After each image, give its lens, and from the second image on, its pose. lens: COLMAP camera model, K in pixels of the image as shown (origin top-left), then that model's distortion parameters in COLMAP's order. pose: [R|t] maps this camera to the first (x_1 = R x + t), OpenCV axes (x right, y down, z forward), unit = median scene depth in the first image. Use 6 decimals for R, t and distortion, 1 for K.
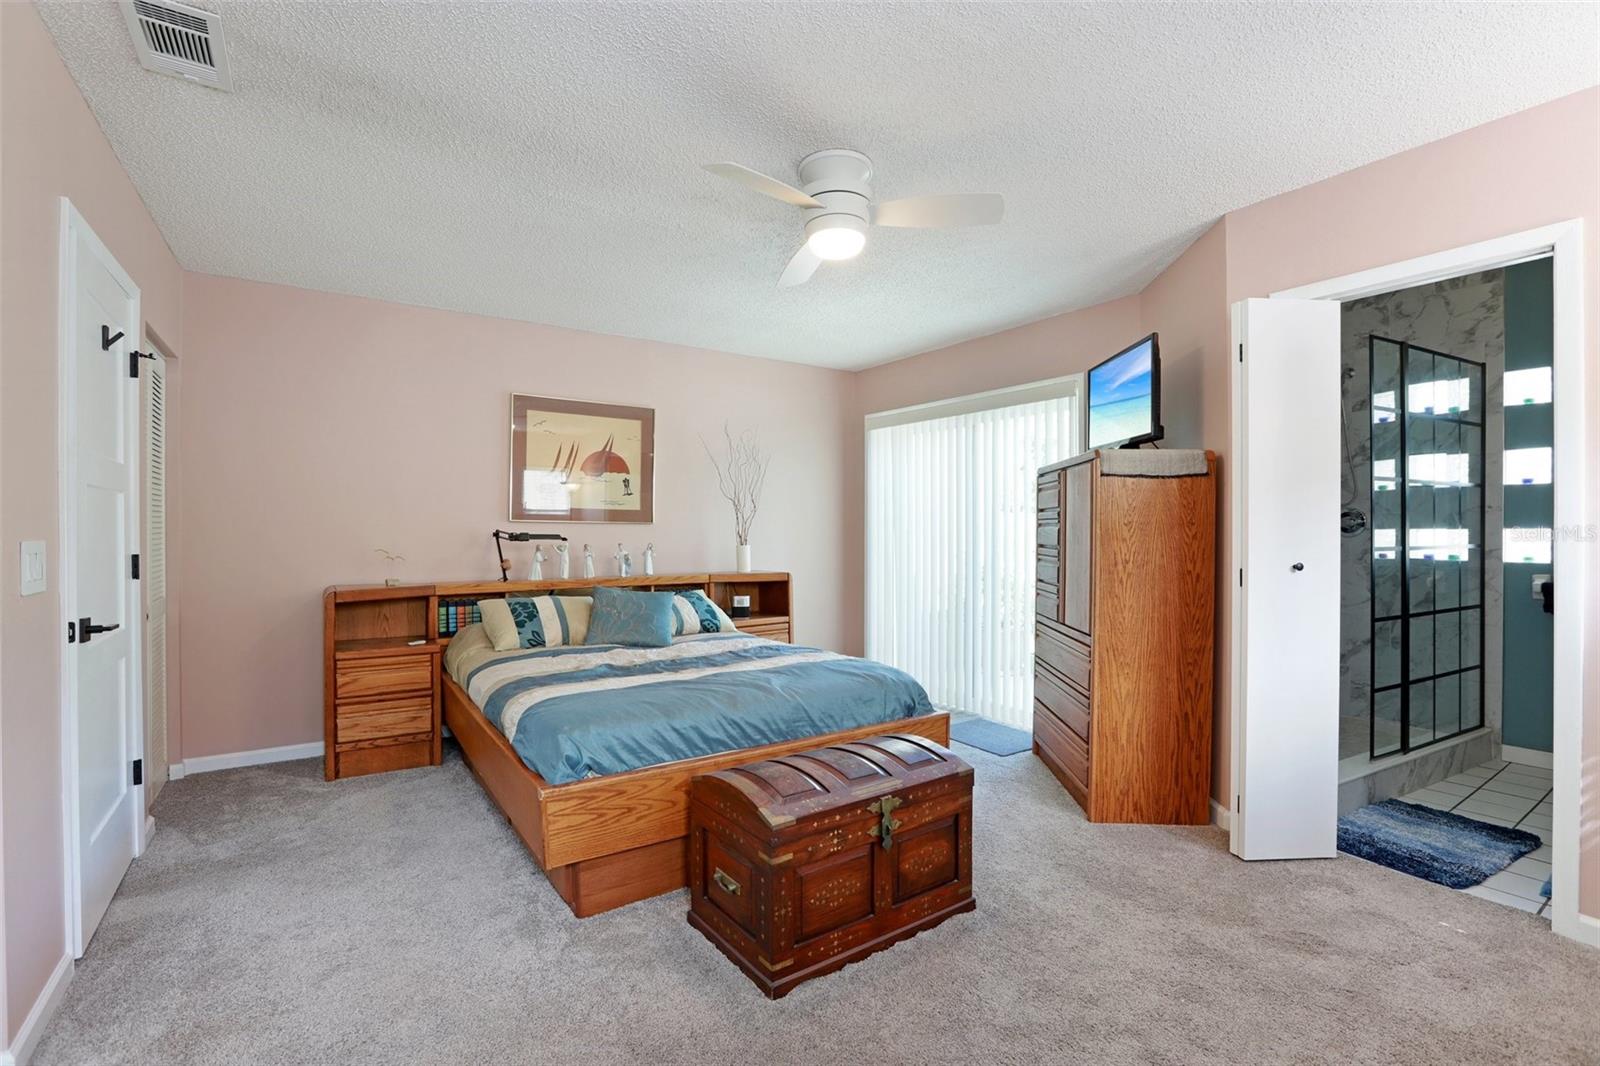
lens RADIAL K [[725.0, 0, 796.6], [0, 725.0, 533.7], [0, 0, 1]] dist [-0.064502, 0.026533]
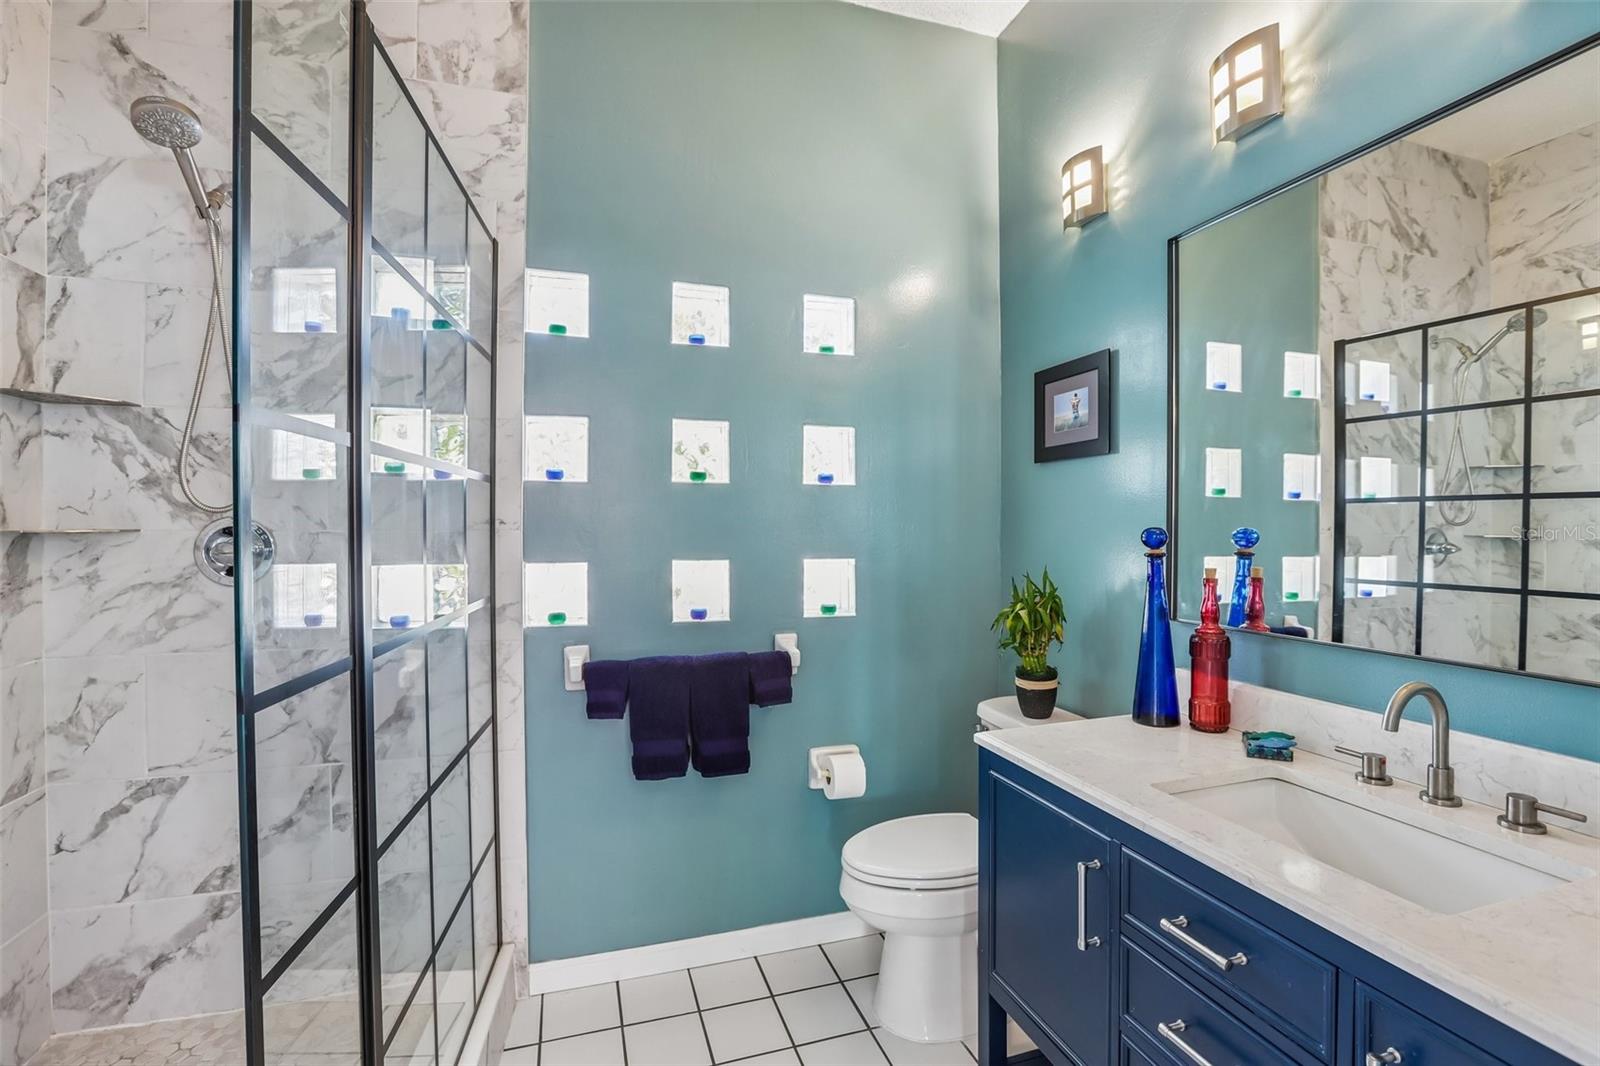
lens RADIAL K [[725.0, 0, 796.6], [0, 725.0, 533.7], [0, 0, 1]] dist [-0.064502, 0.026533]
pose [[0.409041, -0.013520, 0.912416, 0.597531], [0.000882, 0.999896, 0.014420, -0.036276], [-0.912515, -0.005094, 0.409011, 0.583904]]
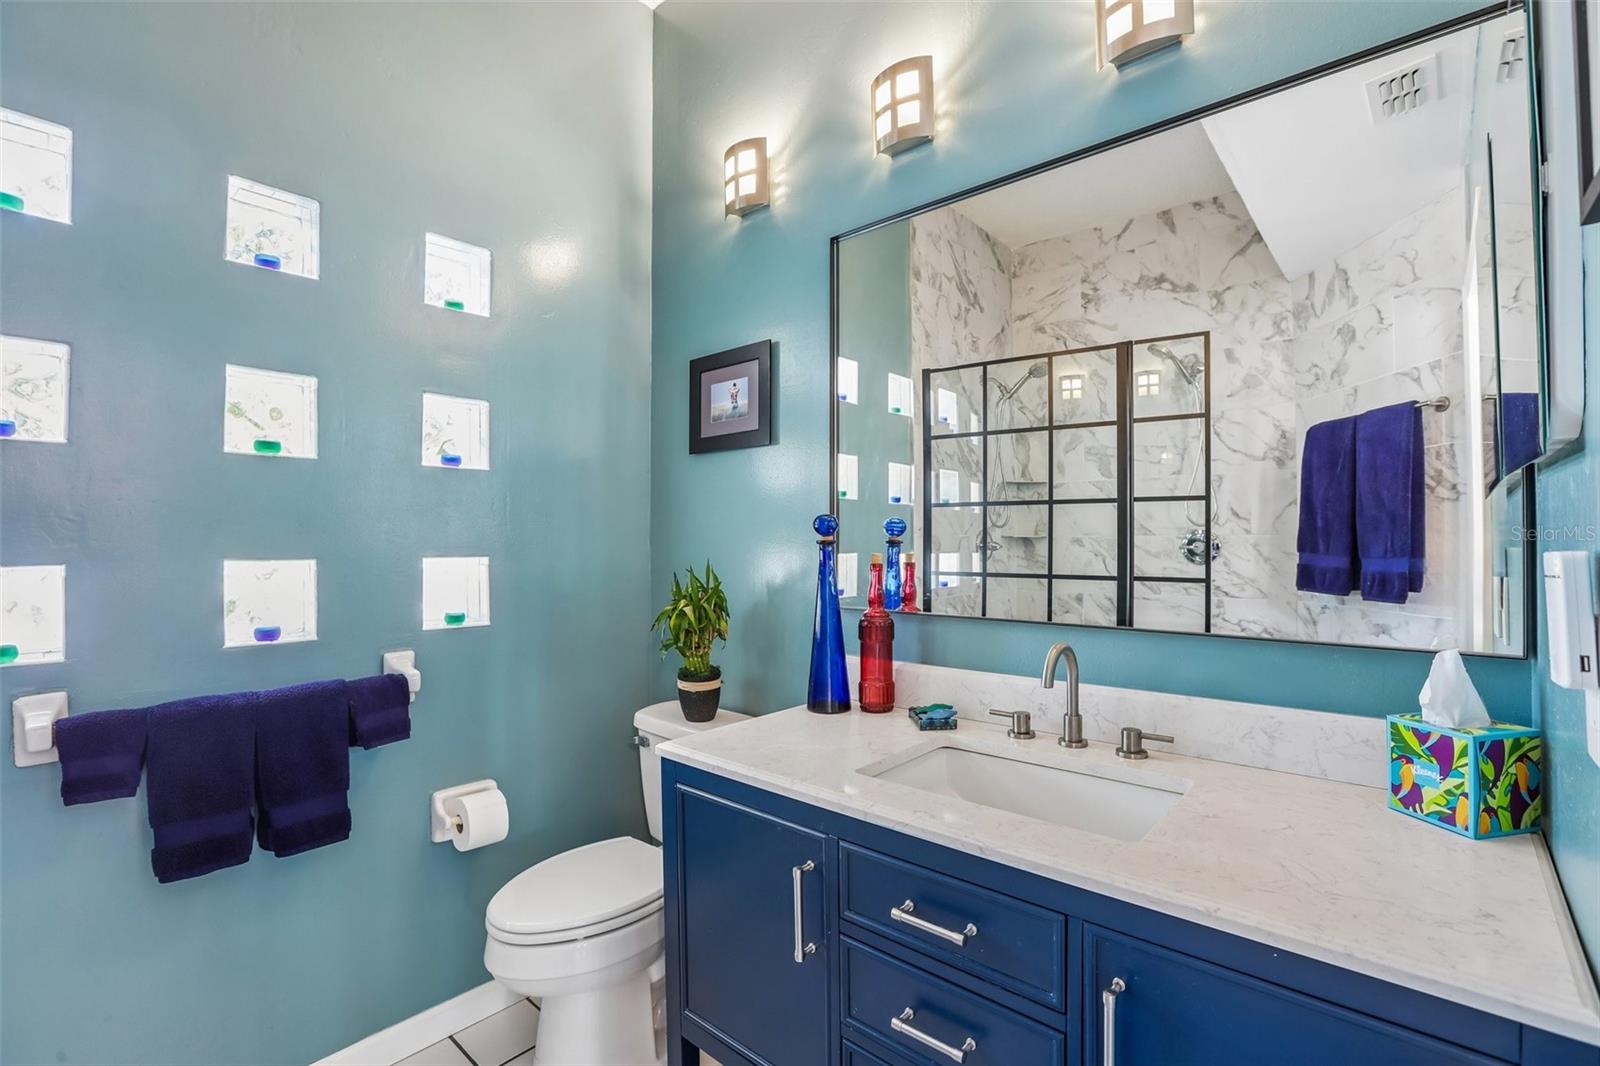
lens RADIAL K [[725.0, 0, 796.6], [0, 725.0, 533.7], [0, 0, 1]] dist [-0.064502, 0.026533]
pose [[-0.117616, 0.004424, 0.993049, 0.643965], [0.000897, 0.999990, -0.004349, -0.020623], [-0.993059, 0.000379, -0.117619, 0.631050]]
